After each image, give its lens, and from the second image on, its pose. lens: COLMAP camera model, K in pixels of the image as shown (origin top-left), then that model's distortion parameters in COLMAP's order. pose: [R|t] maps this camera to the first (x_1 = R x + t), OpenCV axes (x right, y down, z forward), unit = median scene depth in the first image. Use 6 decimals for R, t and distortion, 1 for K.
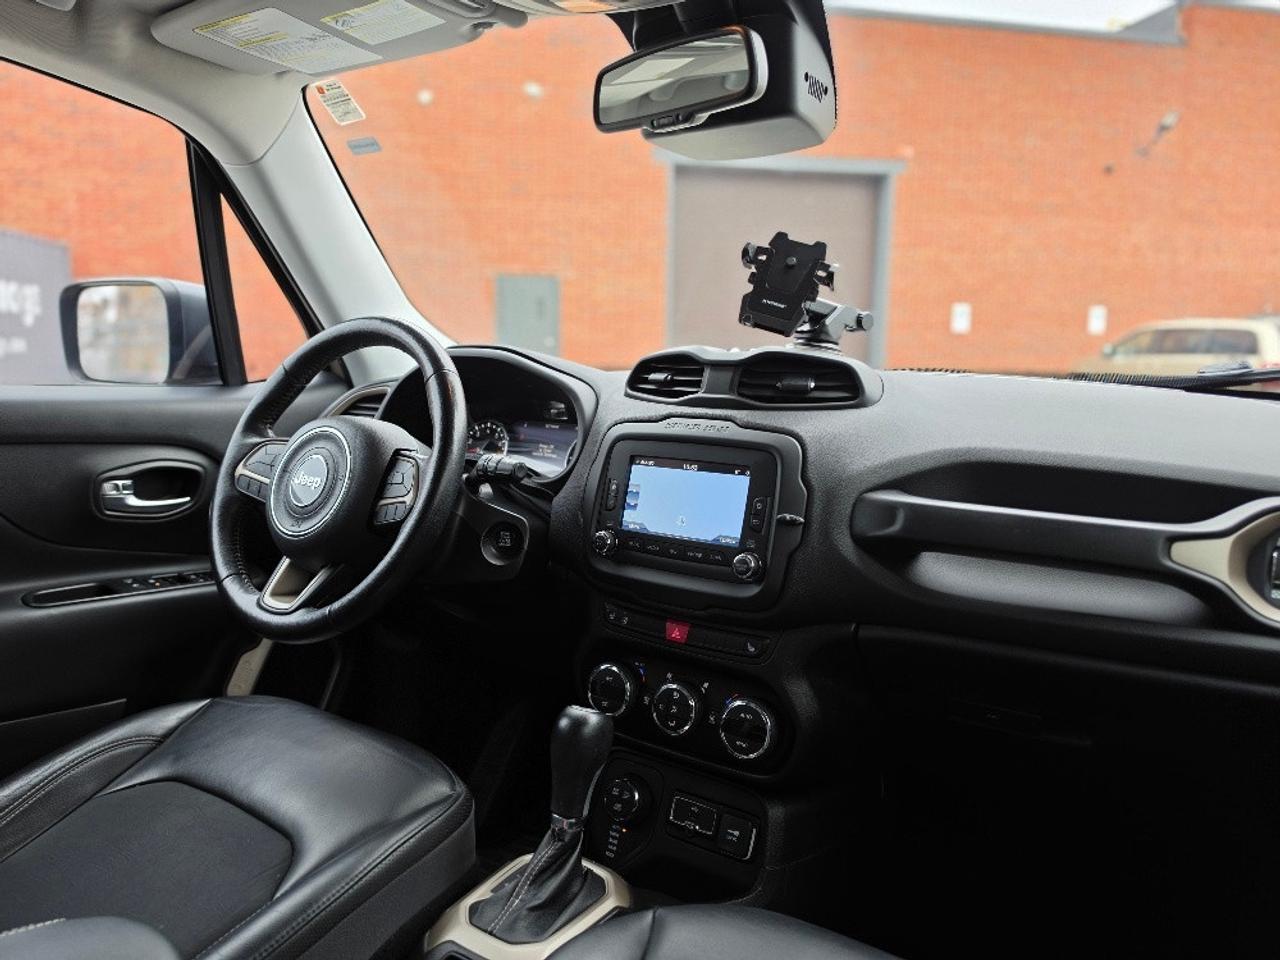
lens RADIAL K [[888.8, 0, 634.6], [0, 888.8, 454.4], [0, 0, 1]] dist [0.031231, -0.029405]
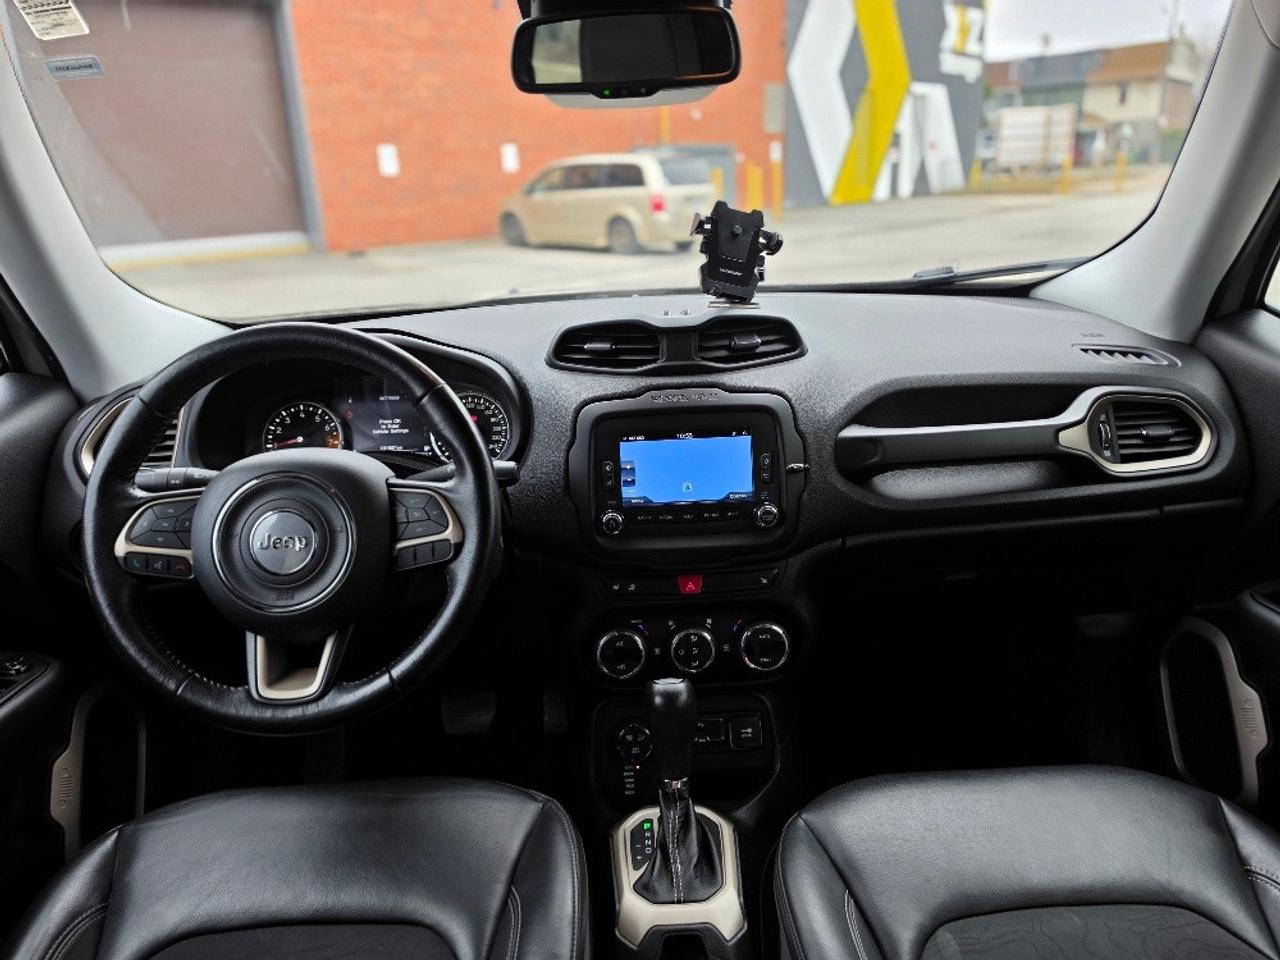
lens RADIAL K [[885.3, 0, 634.1], [0, 885.3, 456.3], [0, 0, 1]] dist [0.054783, -0.052189]
pose [[0.817728, -0.218802, 0.532397, -0.550356], [0.126003, 0.970546, 0.205338, -0.185008], [-0.561644, -0.100827, 0.821213, 0.156789]]
